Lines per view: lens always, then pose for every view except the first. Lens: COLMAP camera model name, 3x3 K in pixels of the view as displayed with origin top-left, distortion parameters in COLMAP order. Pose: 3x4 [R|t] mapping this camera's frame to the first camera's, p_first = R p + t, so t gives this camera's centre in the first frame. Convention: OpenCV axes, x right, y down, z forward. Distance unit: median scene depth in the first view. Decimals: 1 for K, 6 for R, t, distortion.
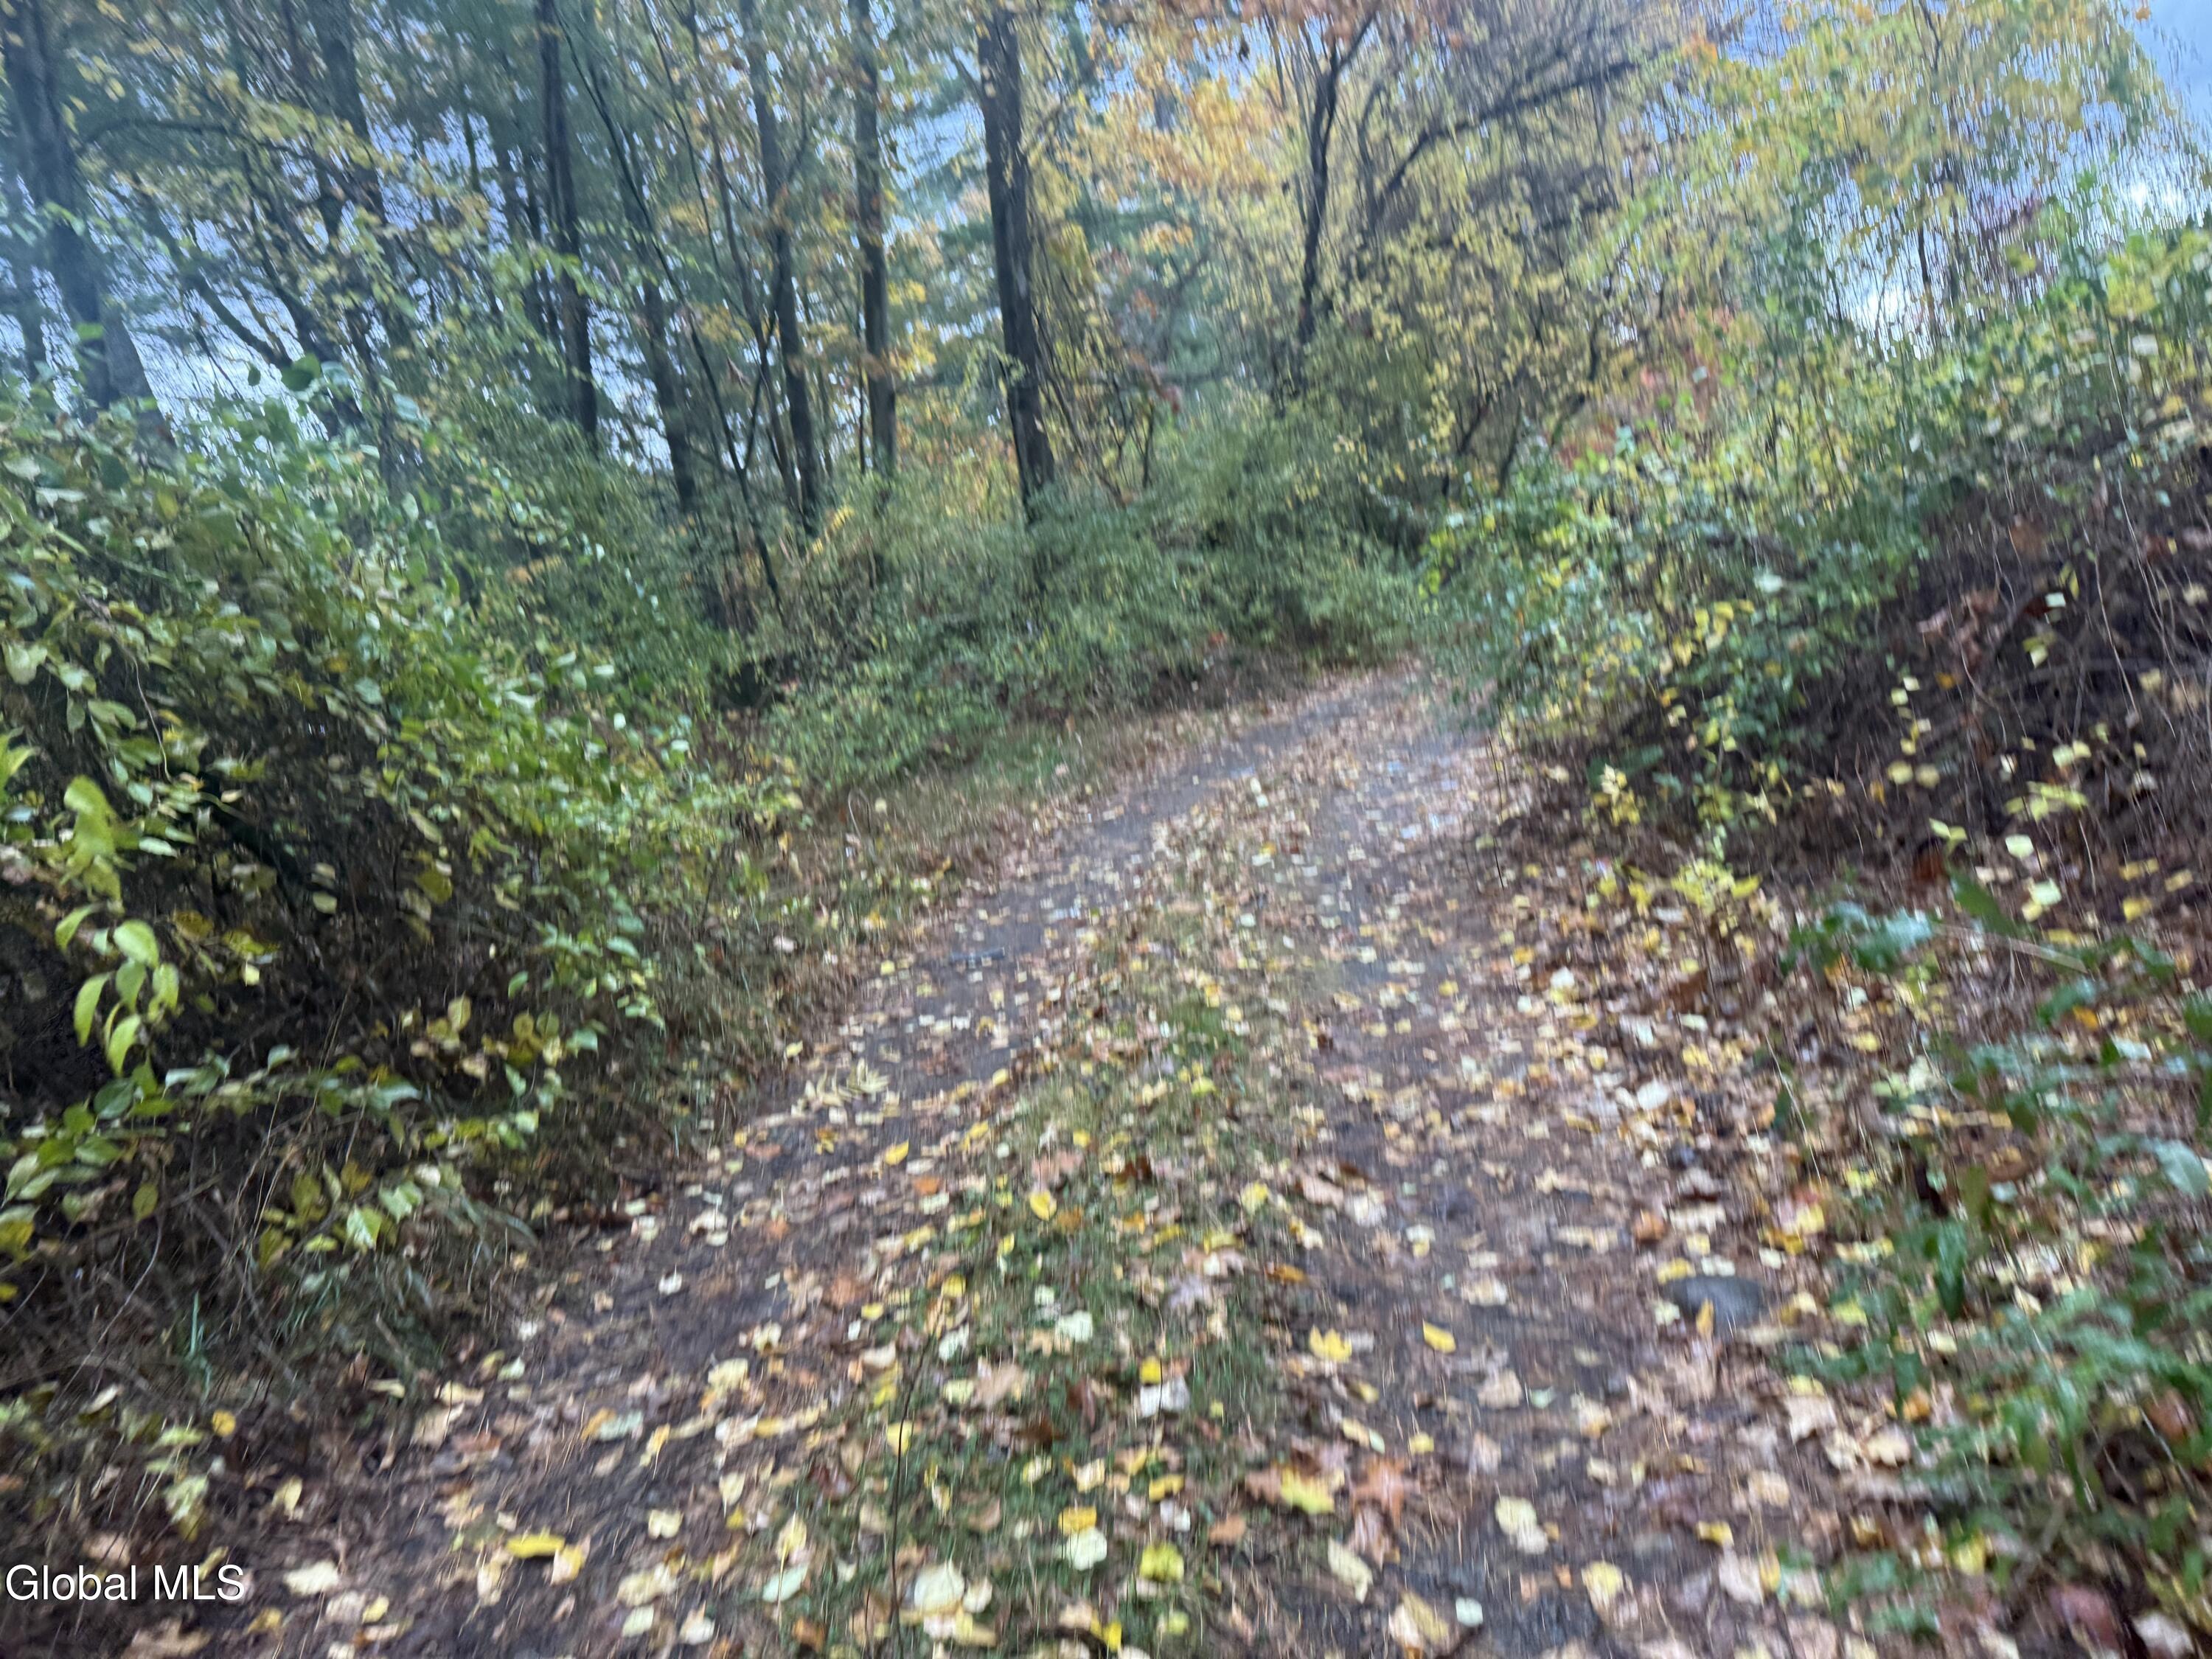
lens RADIAL K [[1539.7, 0, 1103.3], [0, 1539.7, 832.6], [0, 0, 1]] dist [-0.012674, -0.008539]
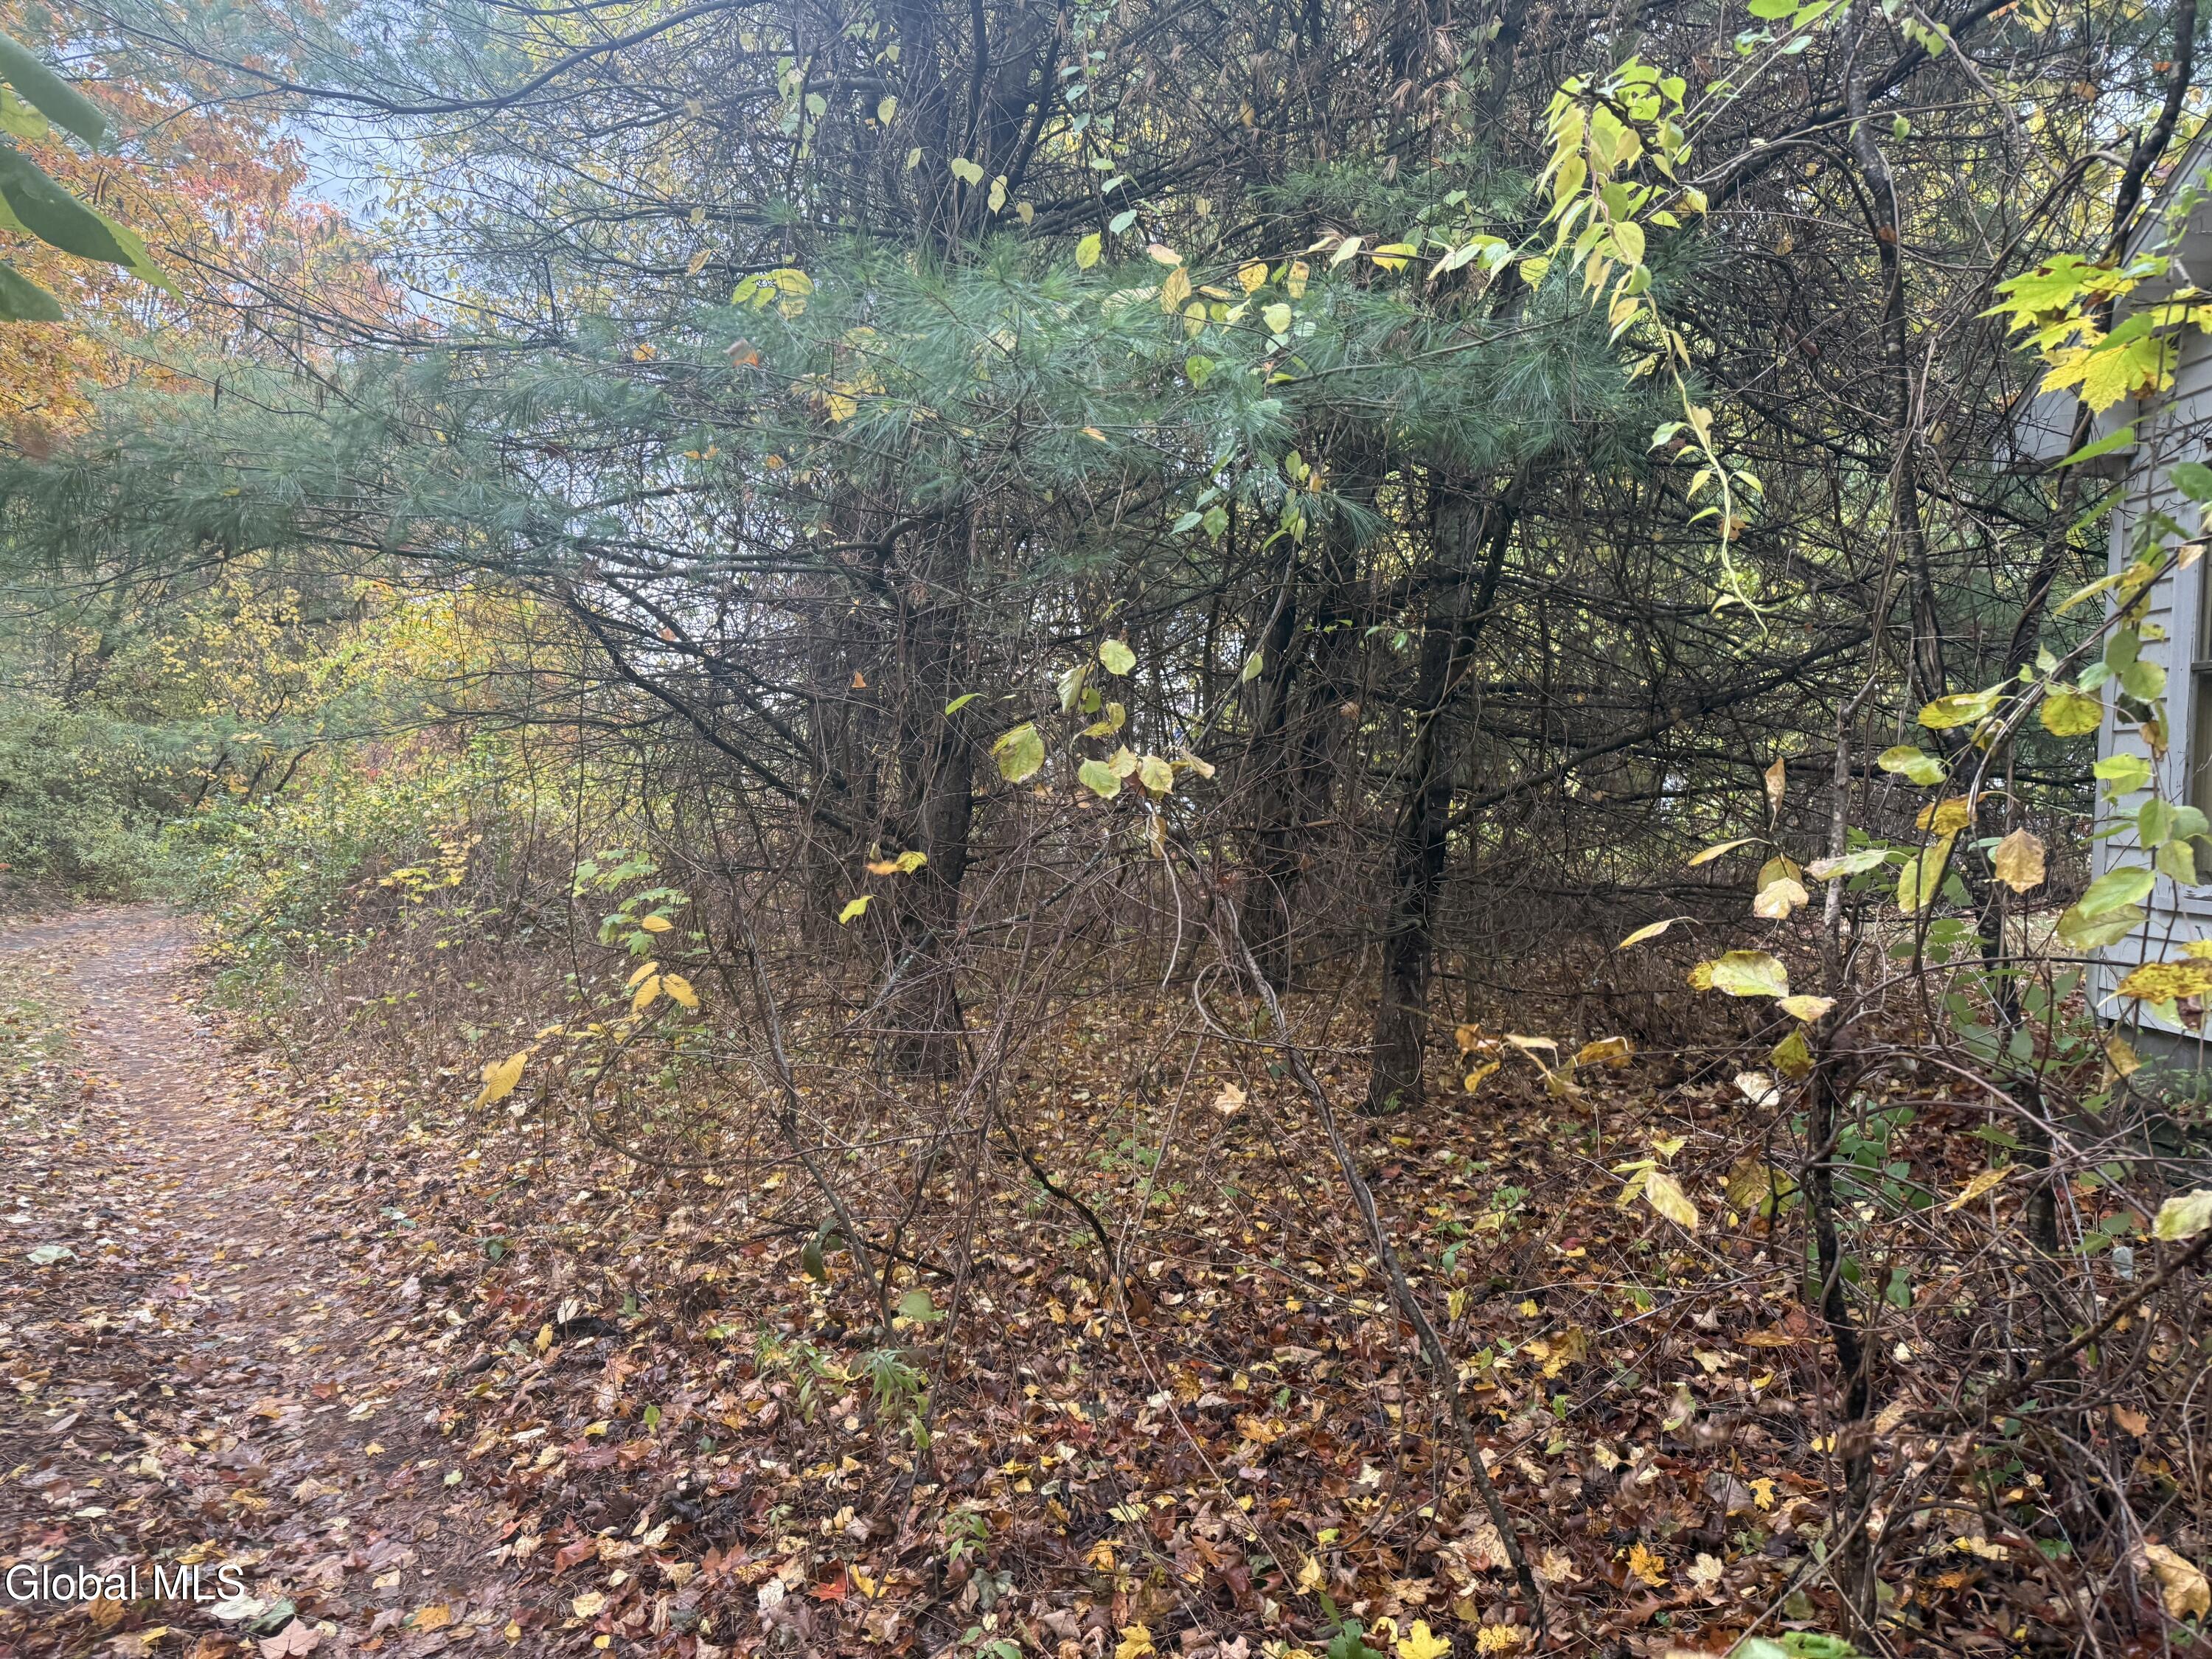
lens RADIAL K [[1539.7, 0, 1109.9], [0, 1539.7, 837.2], [0, 0, 1]] dist [-0.012674, -0.008539]
pose [[0.734373, 0.141052, 0.663928, -0.099914], [-0.010080, 0.980327, -0.197122, 0.099276], [-0.678671, 0.138068, 0.721348, -0.615574]]
